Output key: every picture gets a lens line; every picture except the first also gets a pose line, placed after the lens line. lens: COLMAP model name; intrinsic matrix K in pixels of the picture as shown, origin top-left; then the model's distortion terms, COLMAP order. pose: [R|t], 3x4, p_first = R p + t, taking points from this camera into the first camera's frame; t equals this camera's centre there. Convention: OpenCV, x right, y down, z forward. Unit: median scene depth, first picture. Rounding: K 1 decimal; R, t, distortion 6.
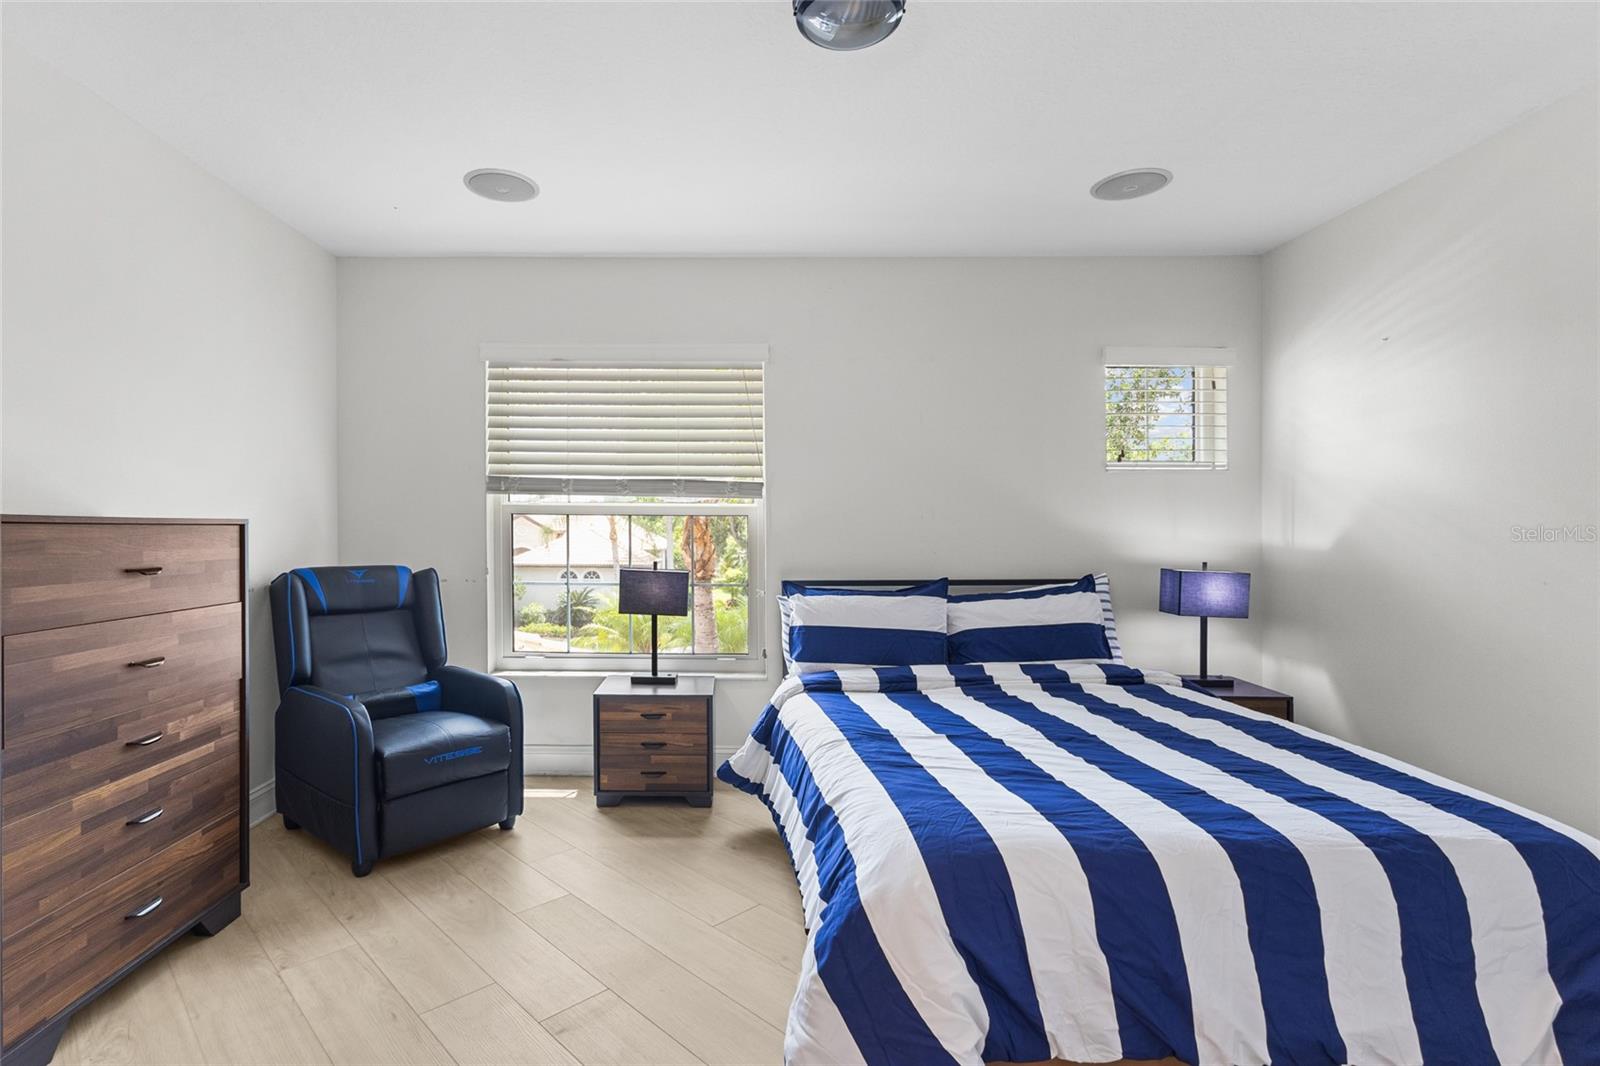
lens RADIAL K [[792.0, 0, 799.4], [0, 792.0, 540.4], [0, 0, 1]] dist [-0.000687, 0.000657]
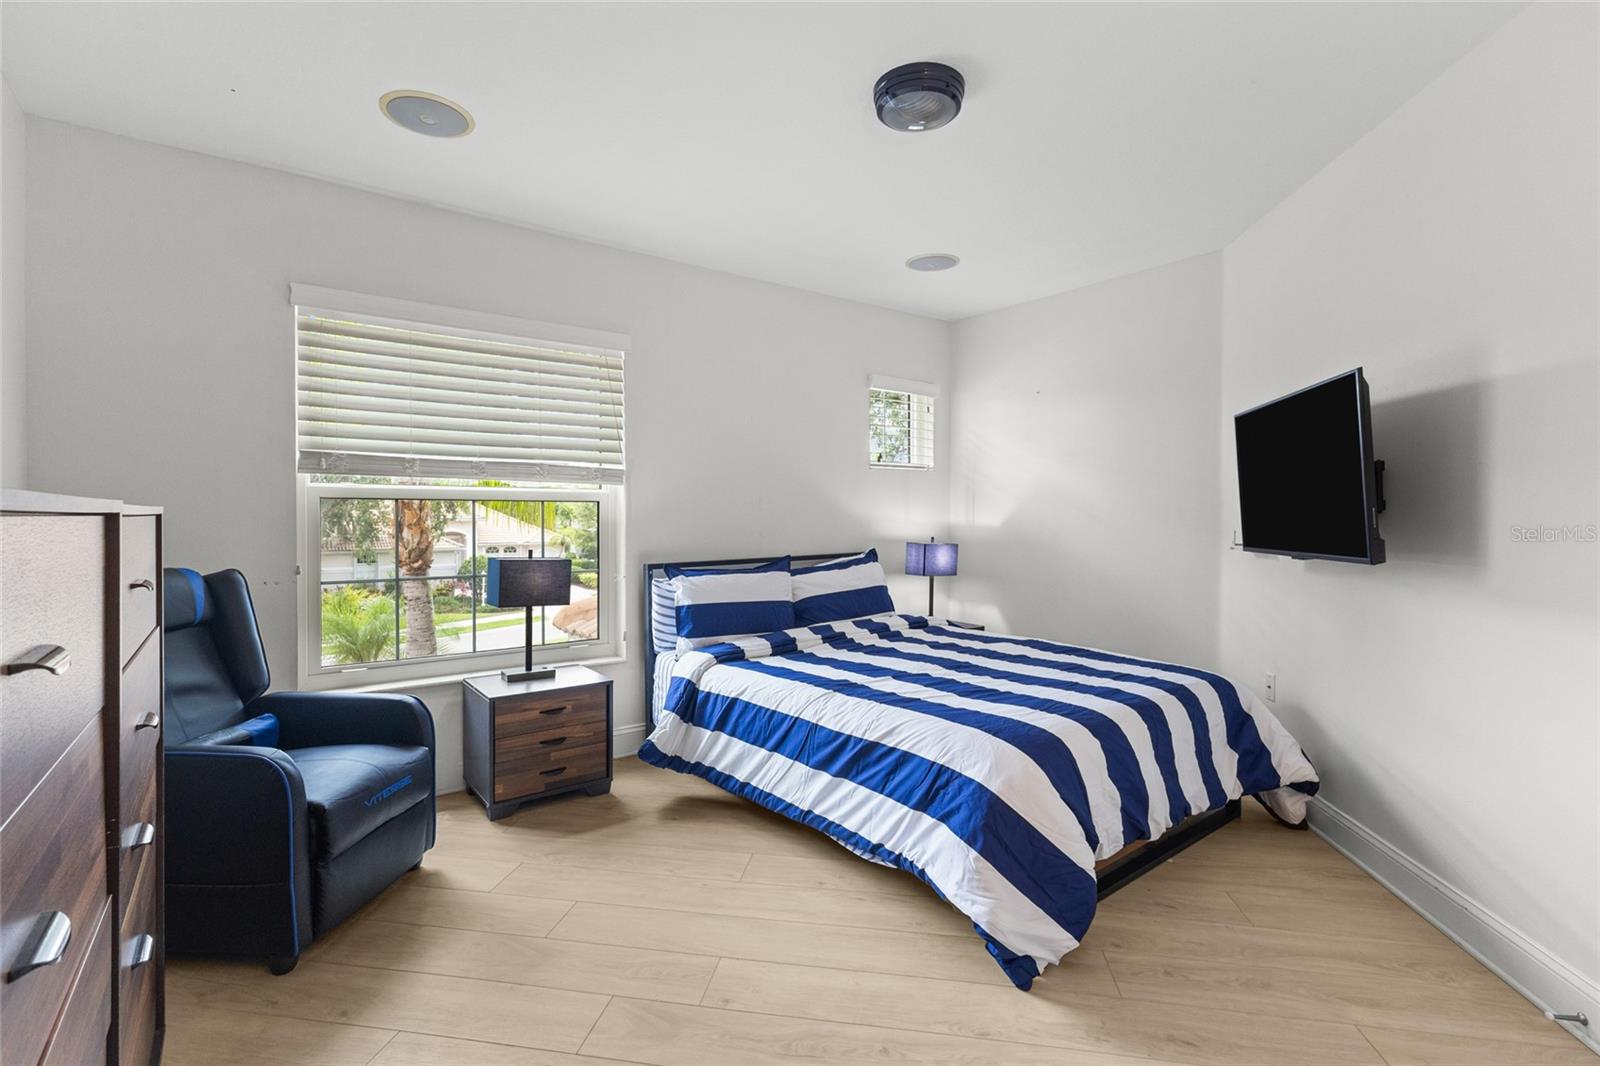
lens RADIAL K [[744.3, 0, 811.7], [0, 744.3, 526.7], [0, 0, 1]] dist [0.001815, 0.000480]
pose [[0.790545, -0.016278, 0.612187, -0.470103], [0.011339, 0.999864, 0.011943, -0.008218], [-0.612299, -0.002500, 0.790622, 0.094706]]
